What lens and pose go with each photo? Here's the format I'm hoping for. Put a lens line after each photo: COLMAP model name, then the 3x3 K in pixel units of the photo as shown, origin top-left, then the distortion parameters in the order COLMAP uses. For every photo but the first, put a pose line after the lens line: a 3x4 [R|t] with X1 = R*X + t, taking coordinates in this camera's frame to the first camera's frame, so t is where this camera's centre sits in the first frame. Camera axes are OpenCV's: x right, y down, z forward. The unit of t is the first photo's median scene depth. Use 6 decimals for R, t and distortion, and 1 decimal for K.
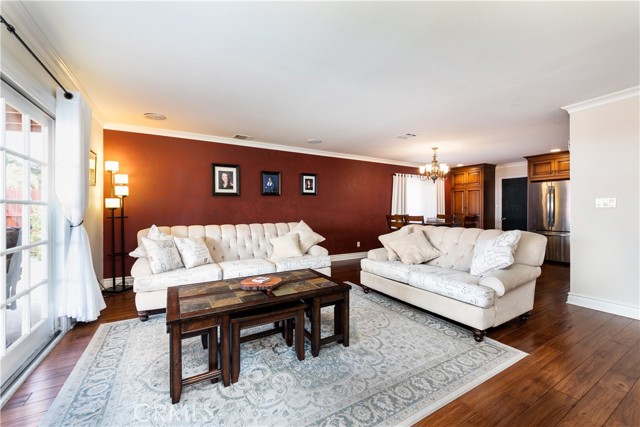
lens RADIAL K [[264.4, 0, 321.8], [0, 264.4, 213.5], [0, 0, 1]] dist [0.001363, -0.000001]
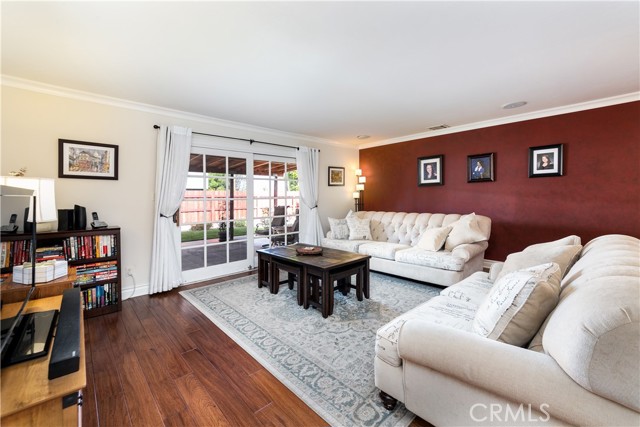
lens RADIAL K [[264.4, 0, 317.6], [0, 264.4, 195.6], [0, 0, 1]] dist [0.001363, -0.000001]
pose [[0.203891, -0.013690, -0.978898, 0.736644], [-0.005394, 0.999871, -0.015107, -0.012216], [0.978979, 0.008360, 0.203791, 0.430958]]
